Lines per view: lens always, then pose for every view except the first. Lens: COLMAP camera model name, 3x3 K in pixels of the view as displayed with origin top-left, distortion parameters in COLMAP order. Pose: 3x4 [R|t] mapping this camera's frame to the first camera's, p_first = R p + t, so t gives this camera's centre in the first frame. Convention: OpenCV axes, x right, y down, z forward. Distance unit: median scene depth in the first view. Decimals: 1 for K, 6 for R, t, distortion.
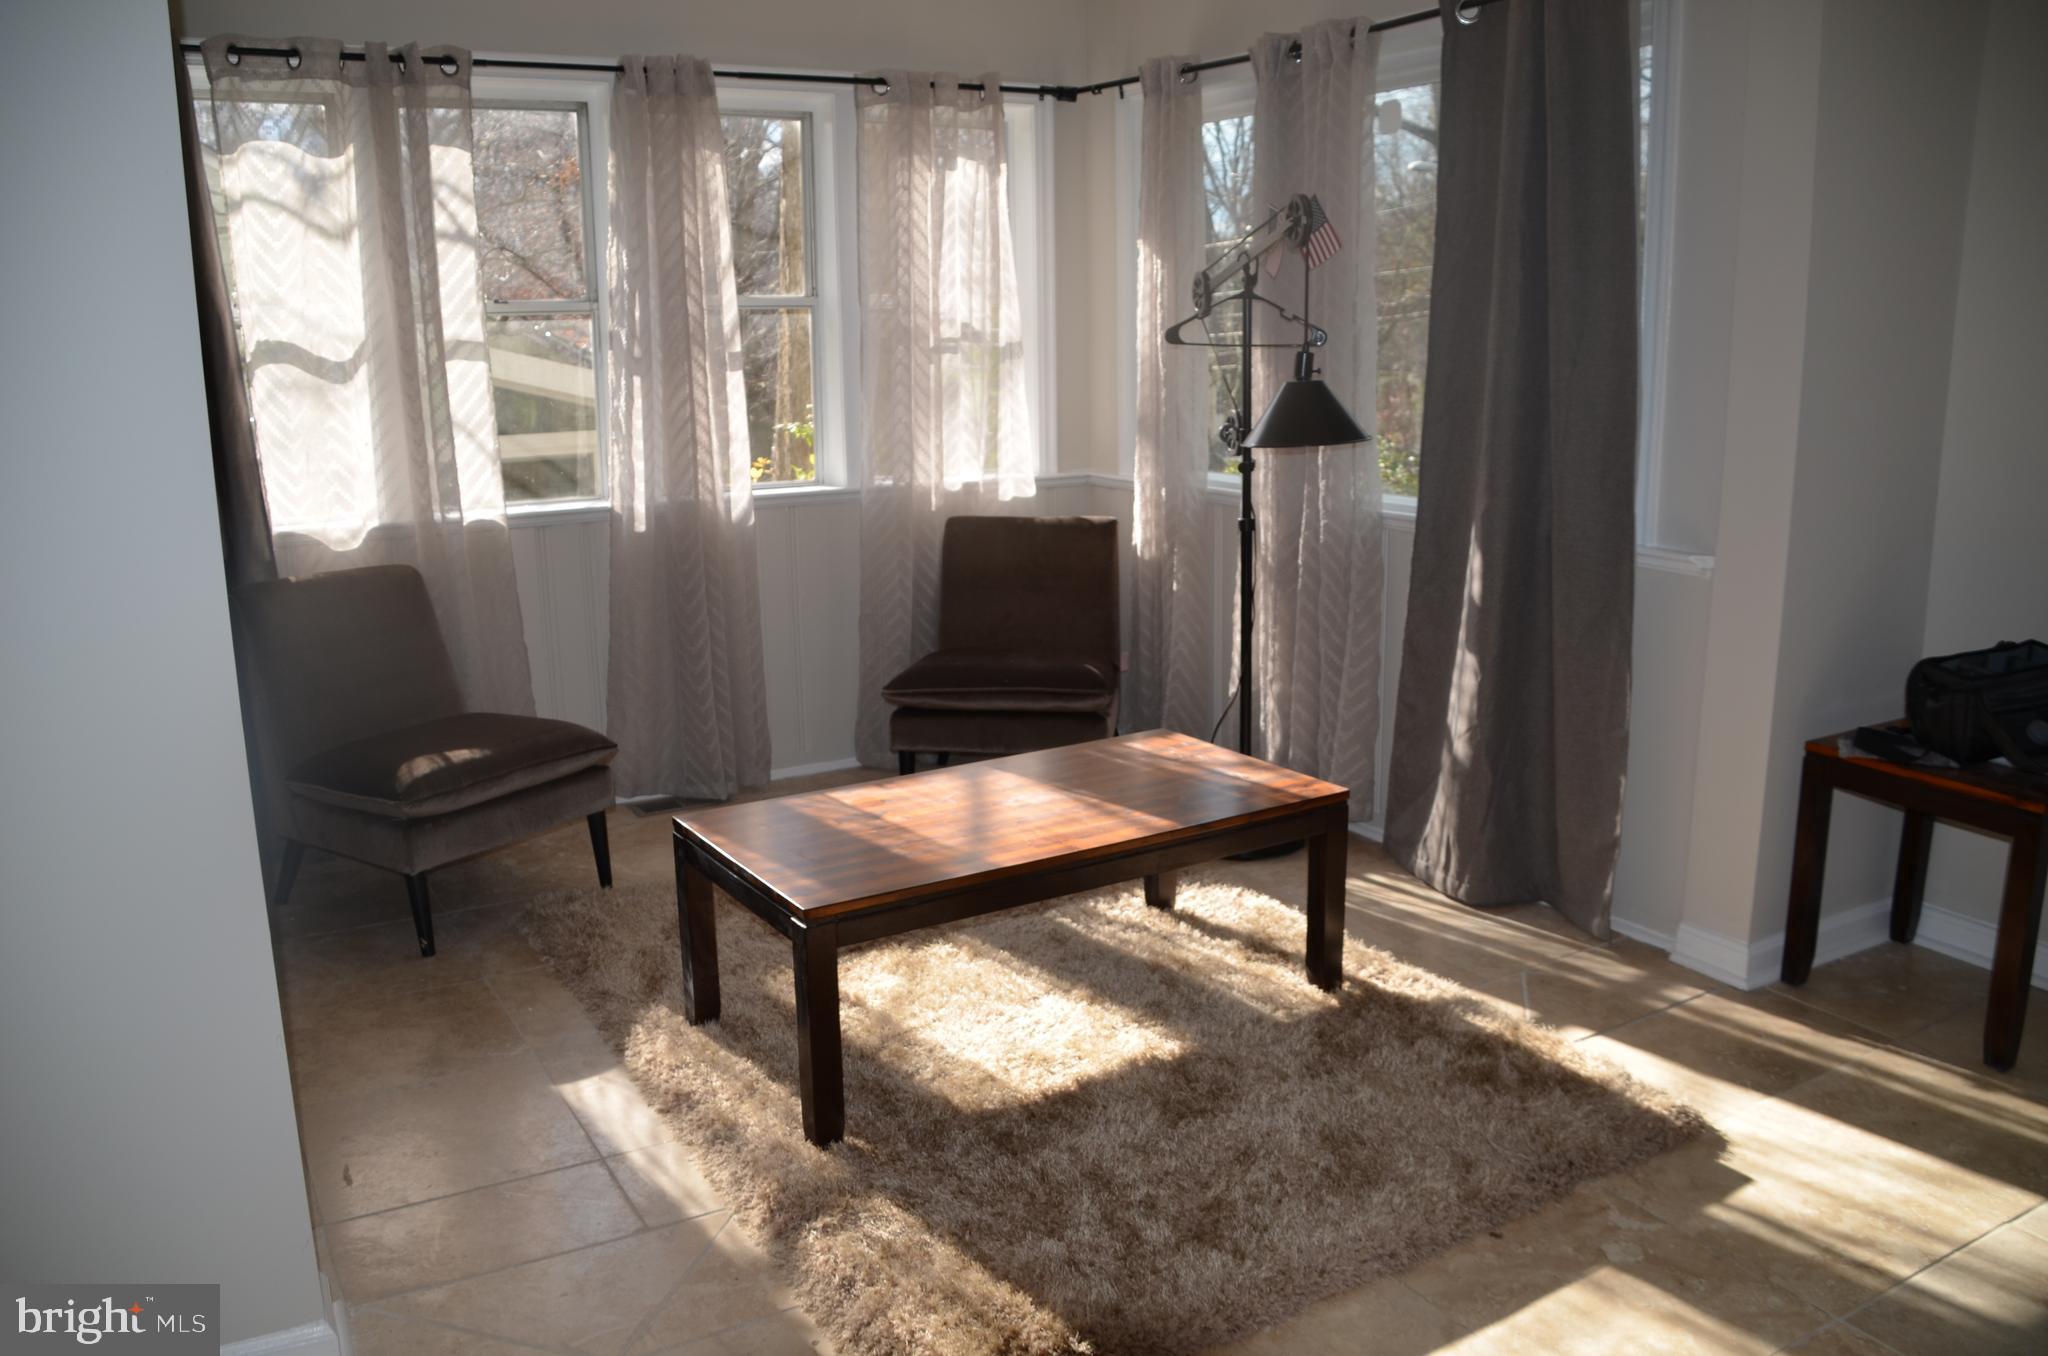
lens RADIAL K [[1600.5, 0, 1022.7], [0, 1600.5, 691.6], [0, 0, 1]] dist [-0.155874, 0.102070]
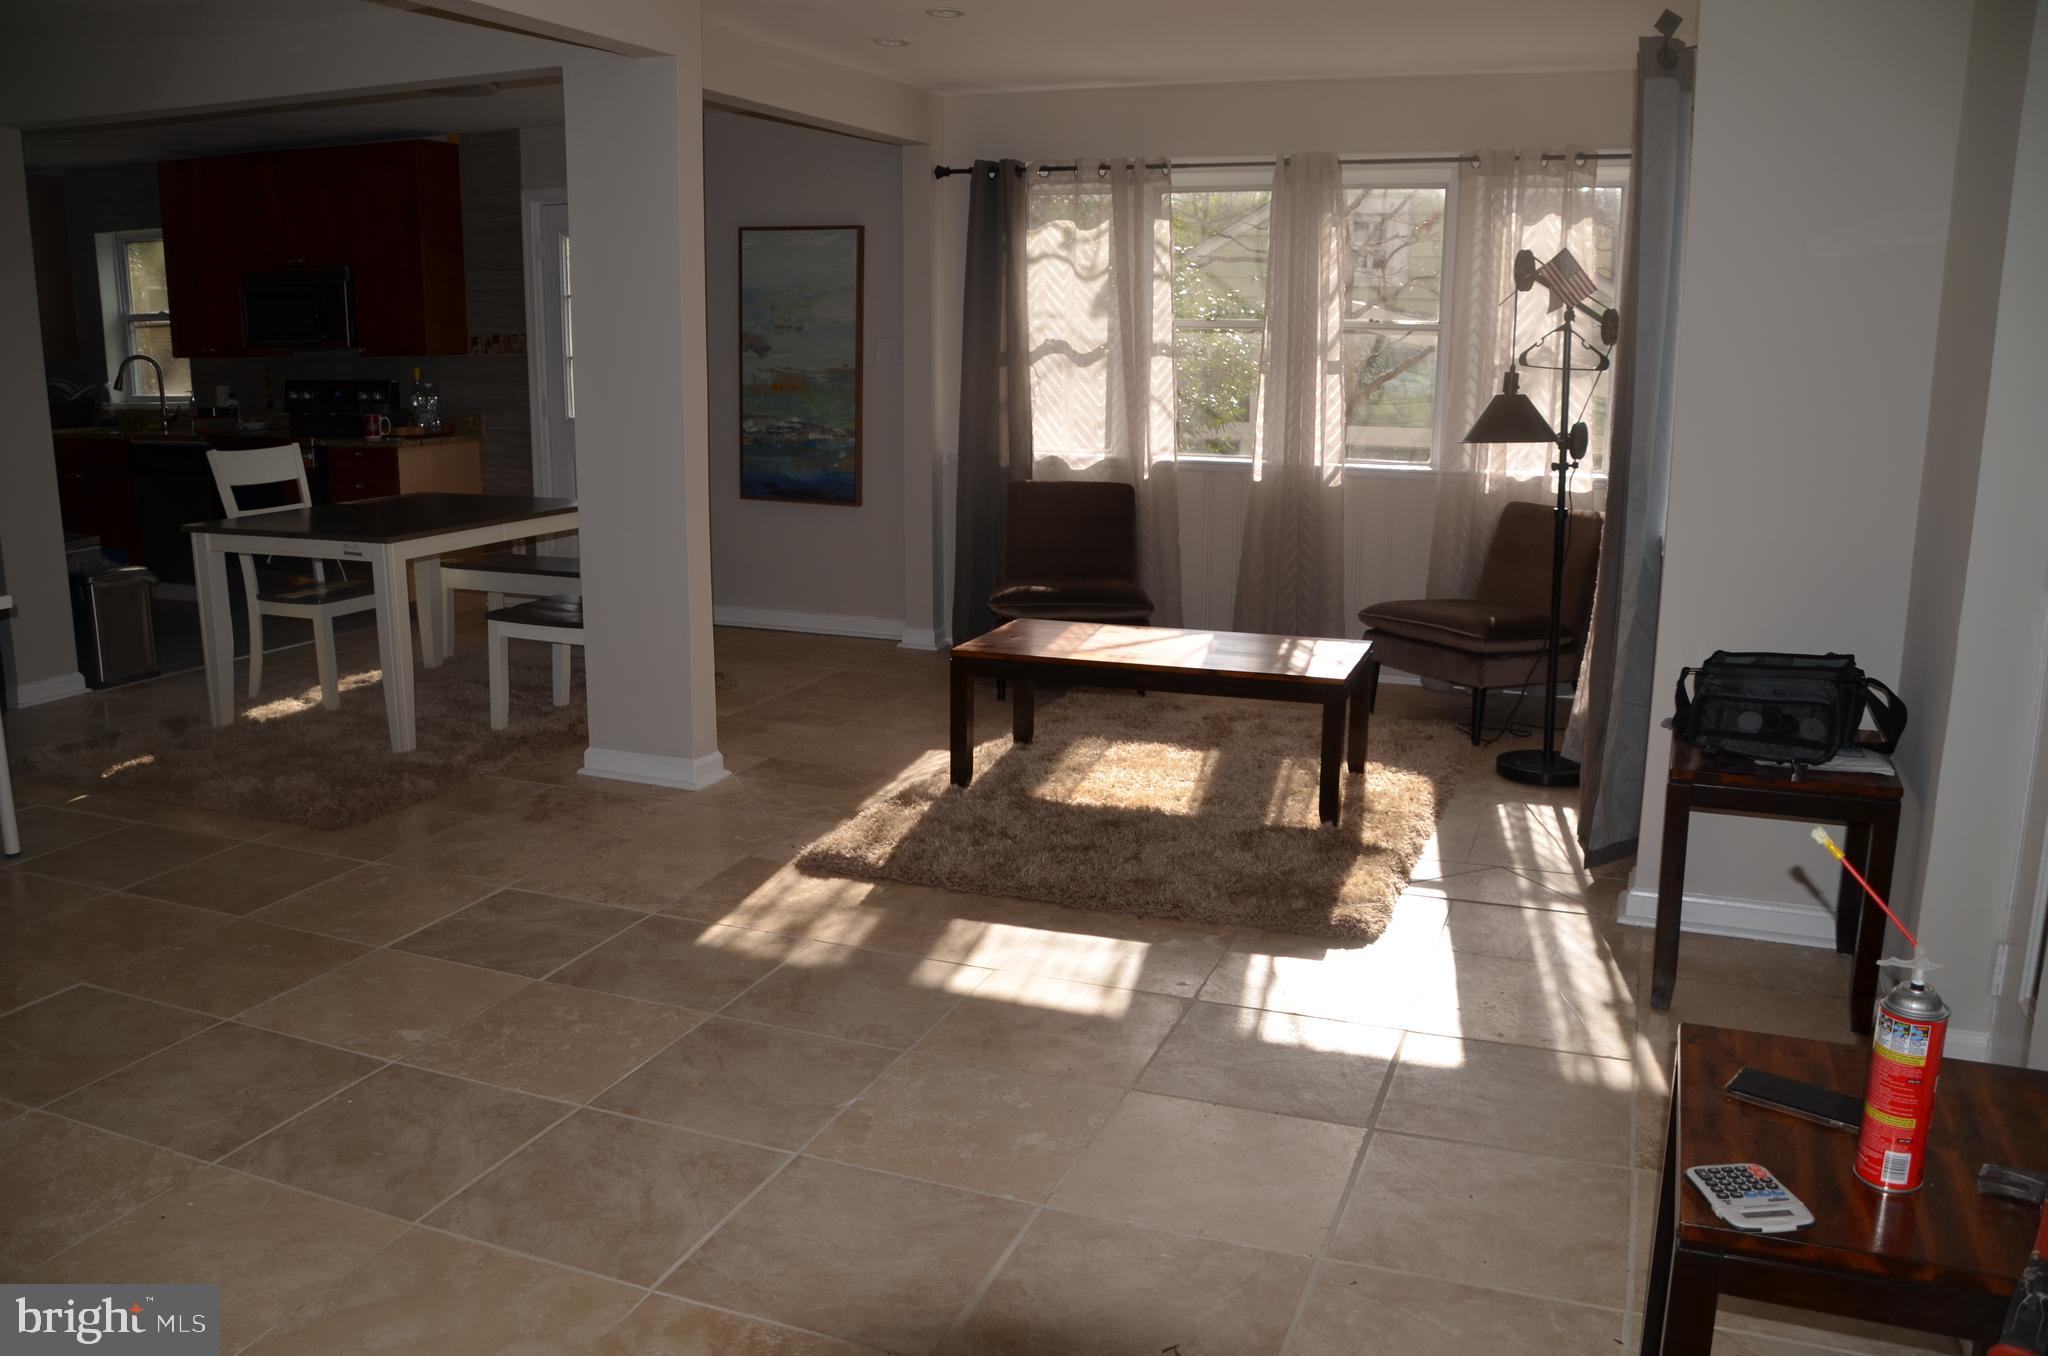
lens RADIAL K [[1600.5, 0, 1022.7], [0, 1600.5, 691.6], [0, 0, 1]] dist [-0.155874, 0.102070]
pose [[0.619190, 0.184098, -0.763356, 0.900696], [-0.188772, 0.978518, 0.082868, 0.008688], [0.762213, 0.092789, 0.640641, -0.090171]]
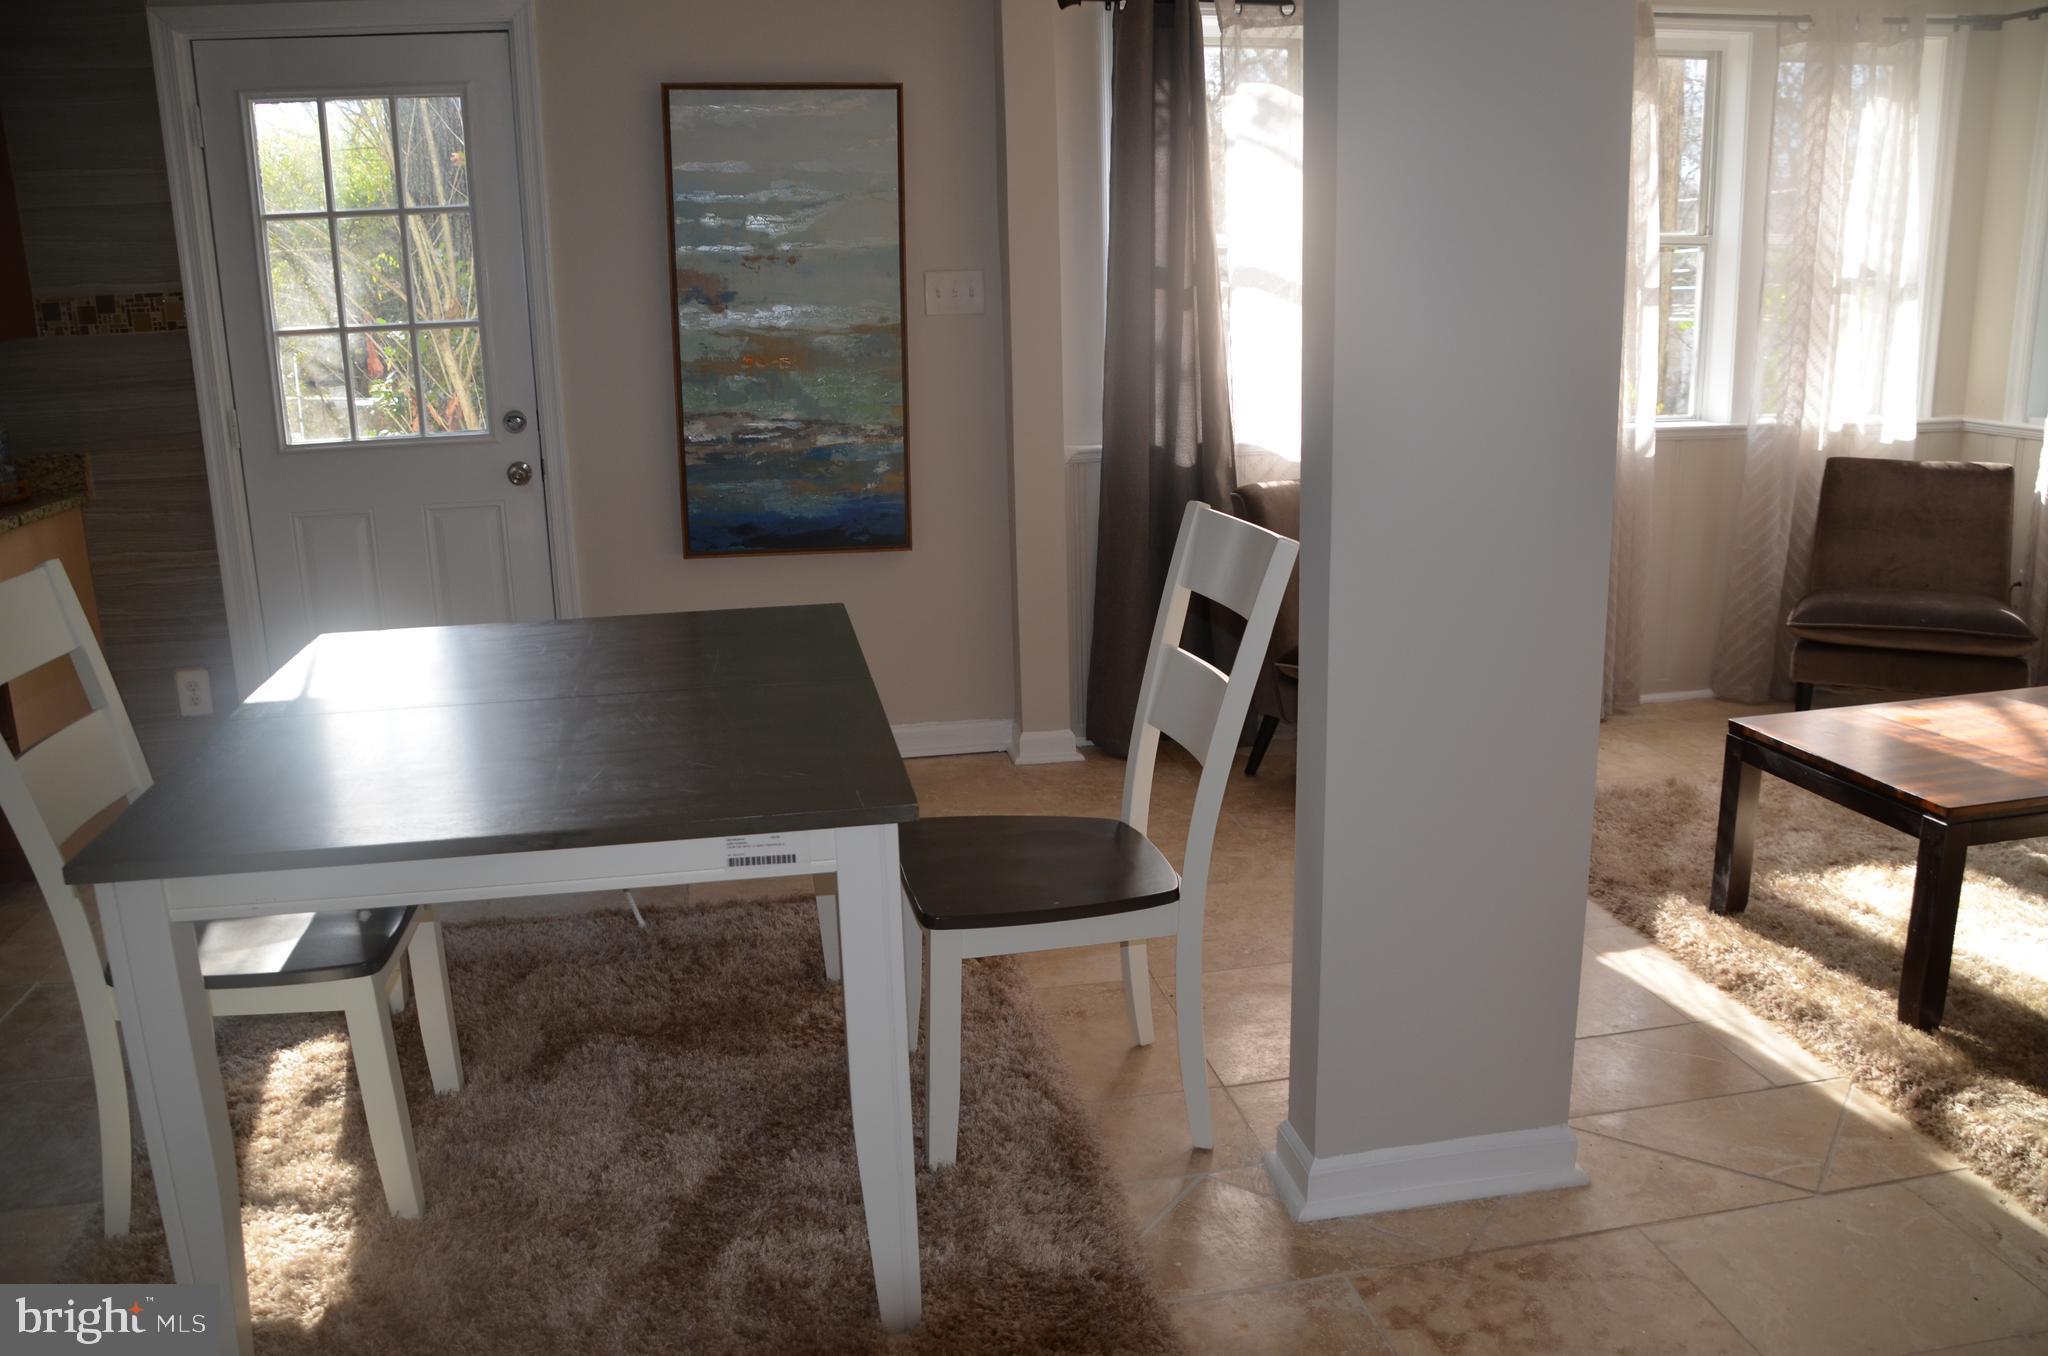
lens RADIAL K [[1600.5, 0, 1022.7], [0, 1600.5, 691.6], [0, 0, 1]] dist [-0.155874, 0.102070]
pose [[0.941324, 0.073031, -0.329509, -0.254735], [-0.061391, 0.997071, 0.045608, 0.032670], [0.331875, -0.022703, 0.943050, -0.117365]]
